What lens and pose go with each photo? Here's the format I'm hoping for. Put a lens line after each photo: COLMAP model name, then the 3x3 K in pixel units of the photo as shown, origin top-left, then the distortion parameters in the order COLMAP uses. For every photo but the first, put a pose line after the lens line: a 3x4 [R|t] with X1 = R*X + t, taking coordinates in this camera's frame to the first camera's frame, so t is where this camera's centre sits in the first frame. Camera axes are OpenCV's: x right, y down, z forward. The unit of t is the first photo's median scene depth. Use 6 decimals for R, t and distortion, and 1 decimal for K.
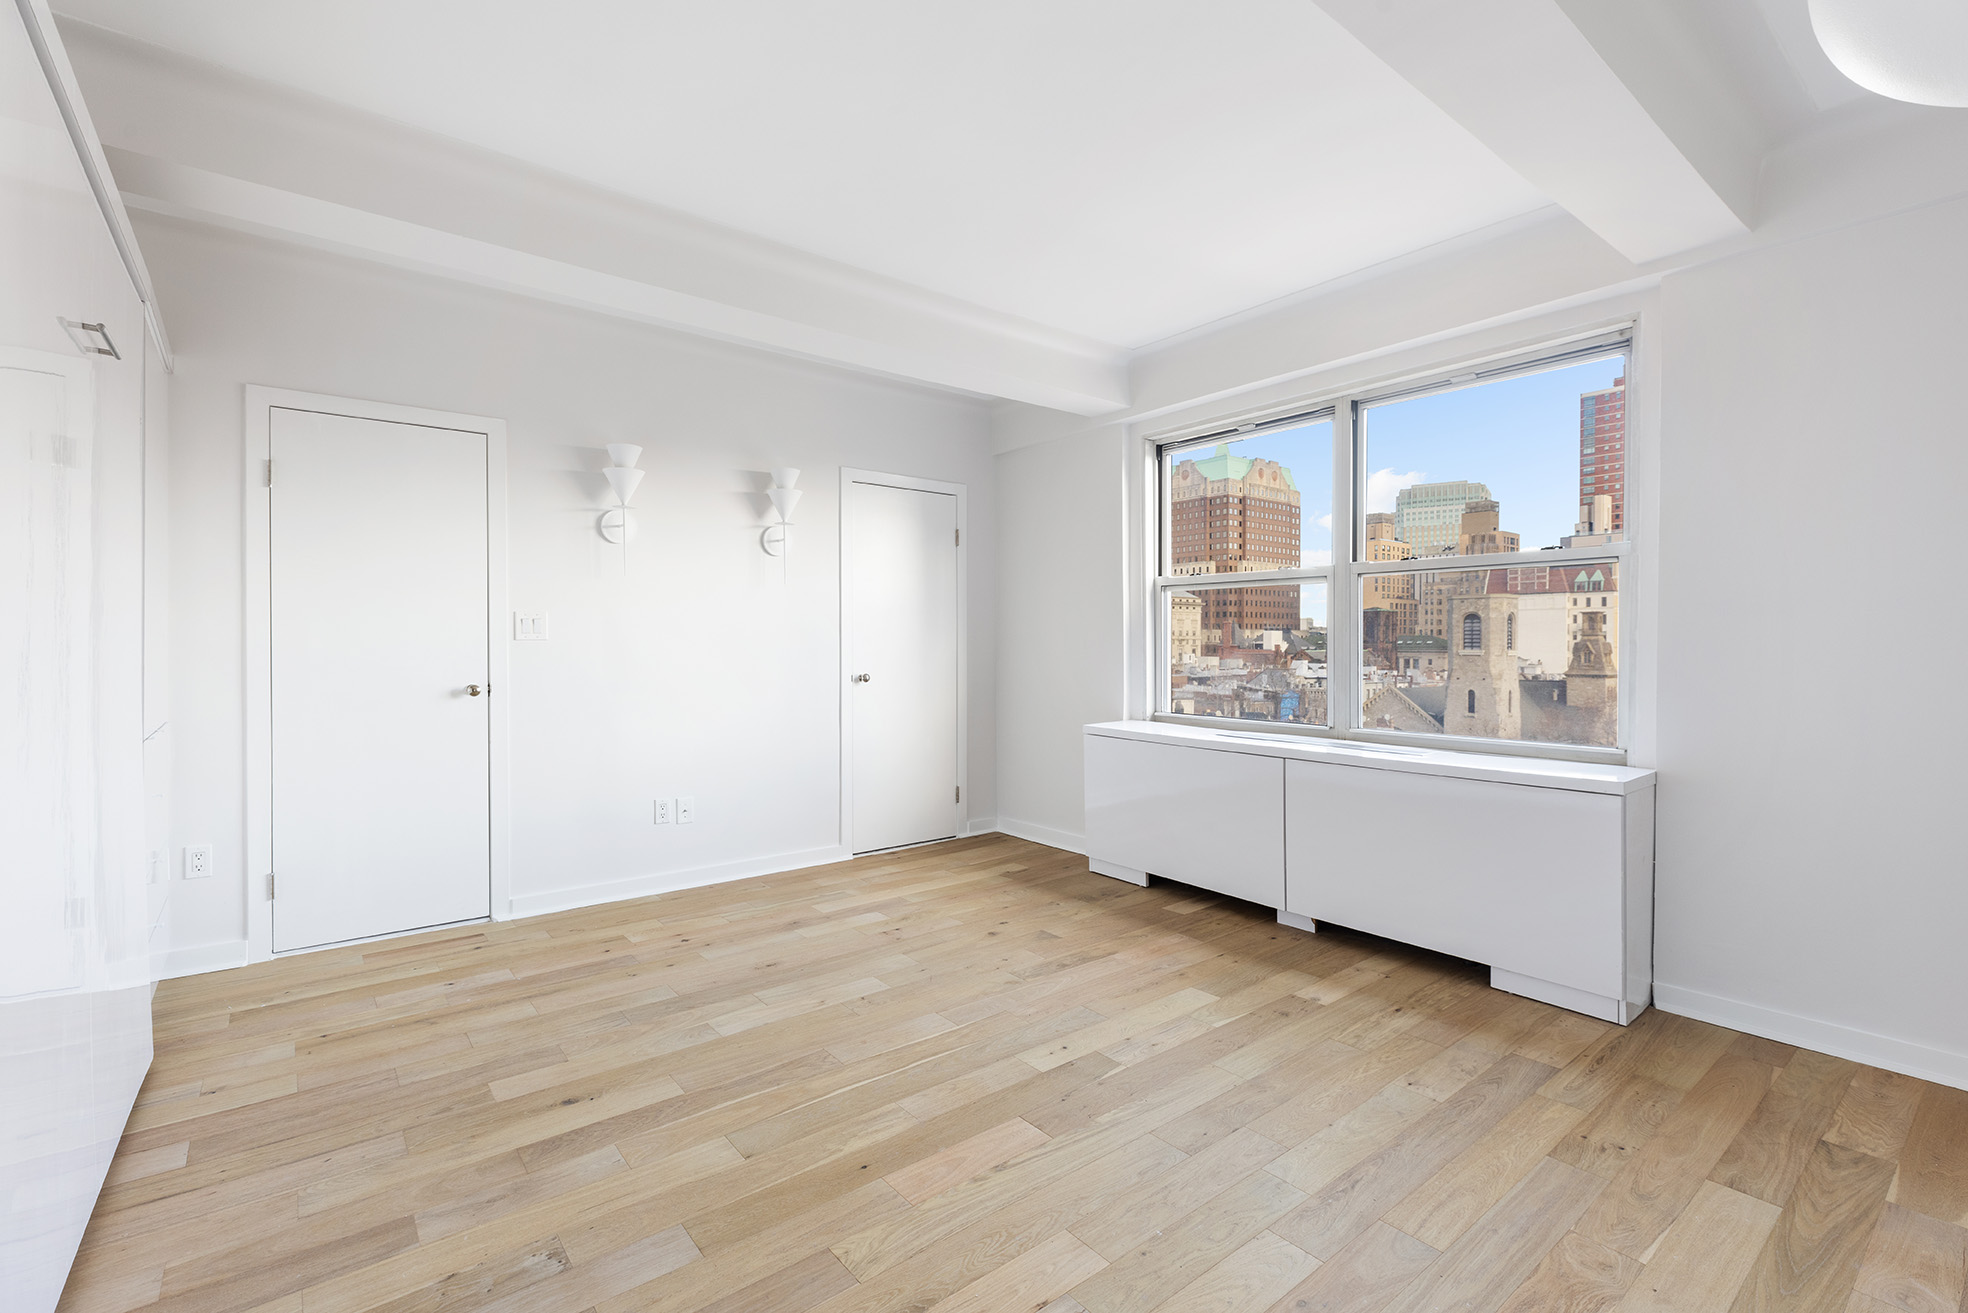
lens RADIAL K [[871.8, 0, 986.0], [0, 871.8, 648.1], [0, 0, 1]] dist [-0.001621, -0.000279]
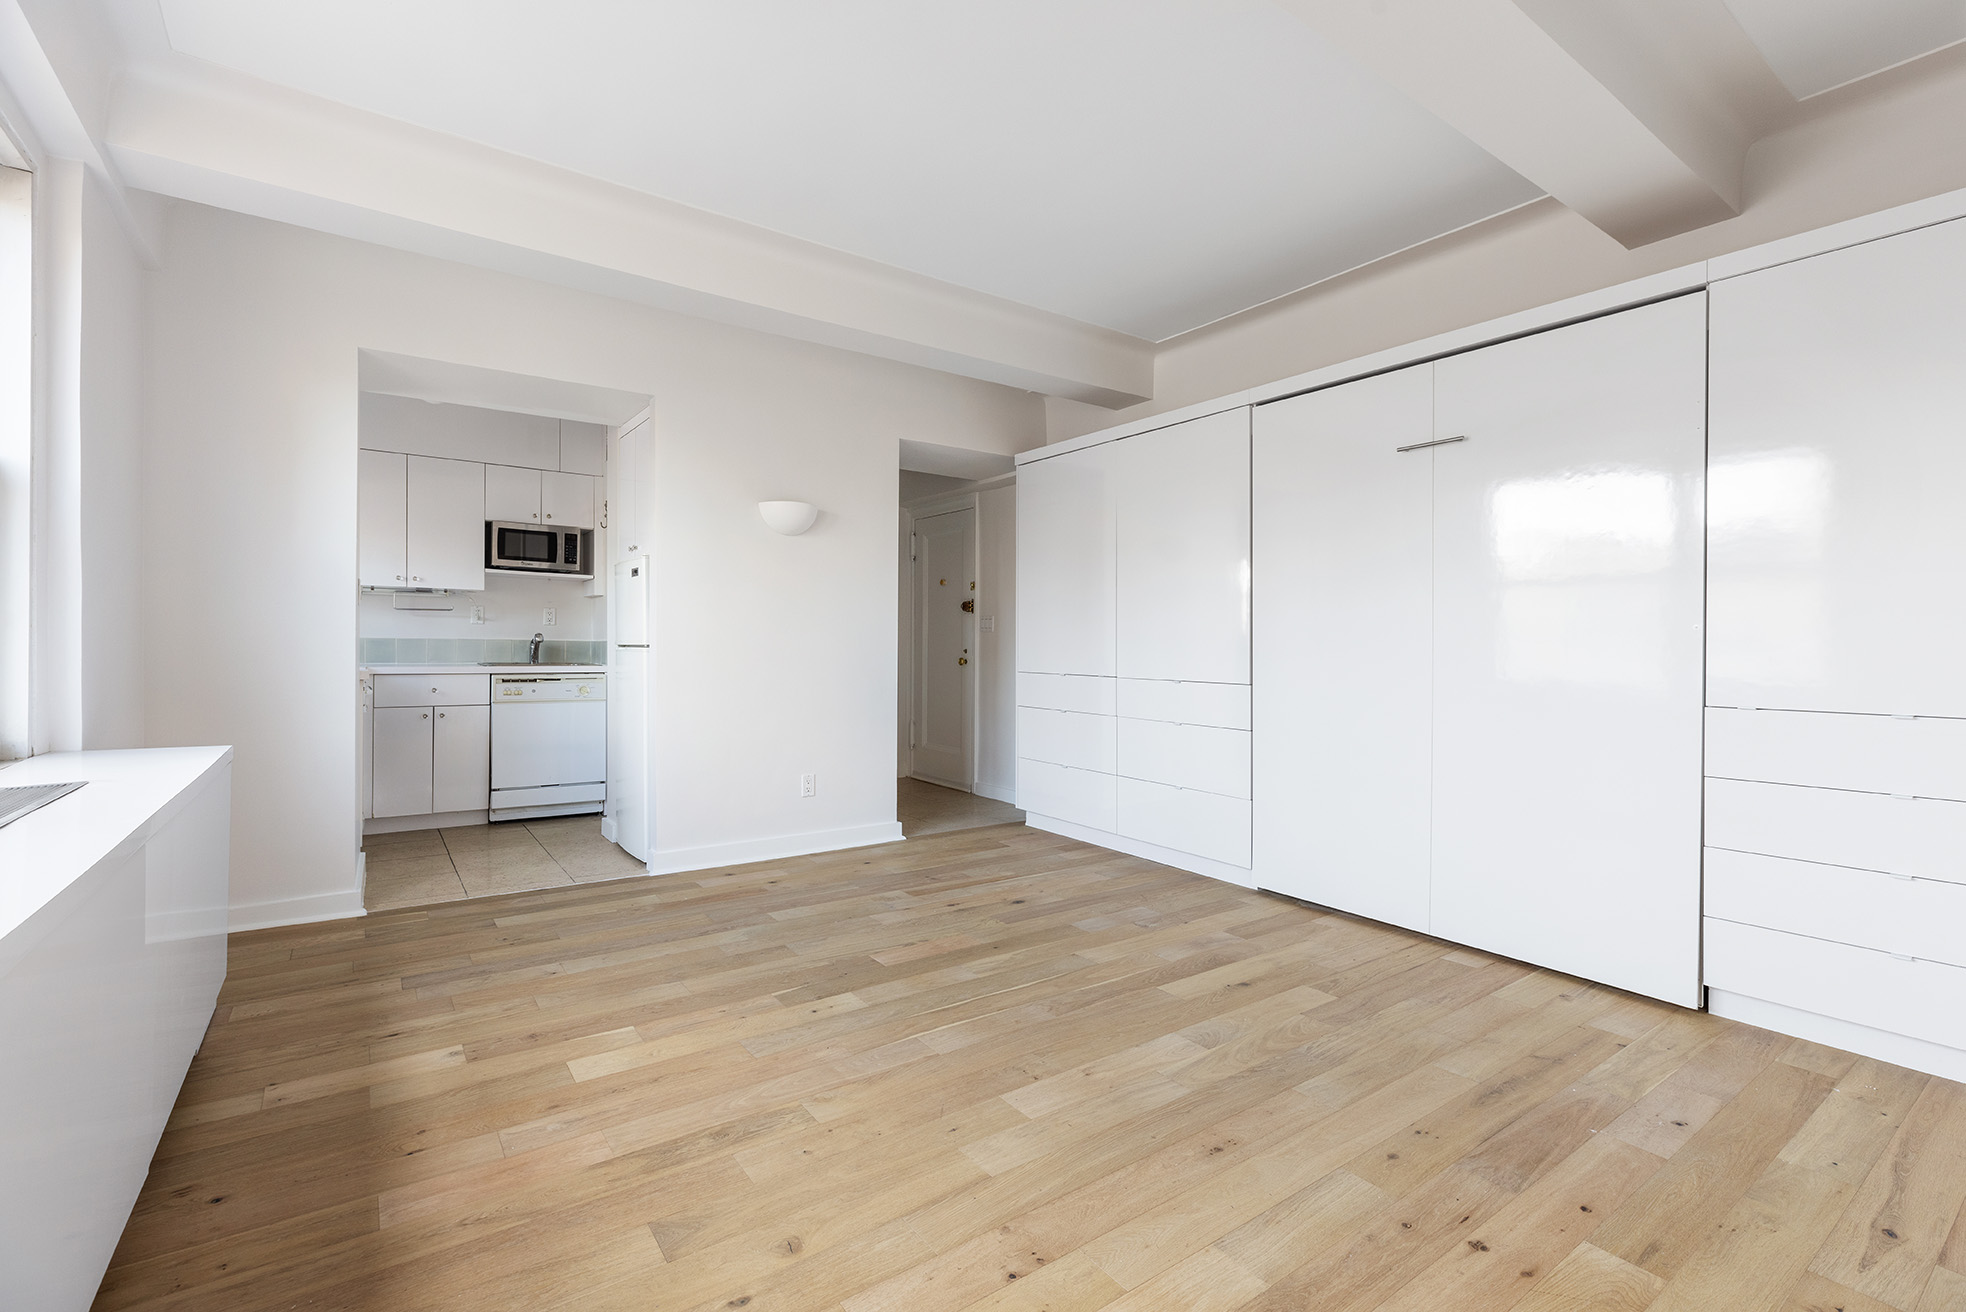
lens RADIAL K [[870.9, 0, 985.0], [0, 870.9, 647.6], [0, 0, 1]] dist [-0.001621, -0.000279]
pose [[-0.998721, -0.006430, 0.050156, -0.142859], [-0.005985, 0.999941, 0.009017, 0.030552], [-0.050211, 0.008705, -0.998701, 1.868028]]
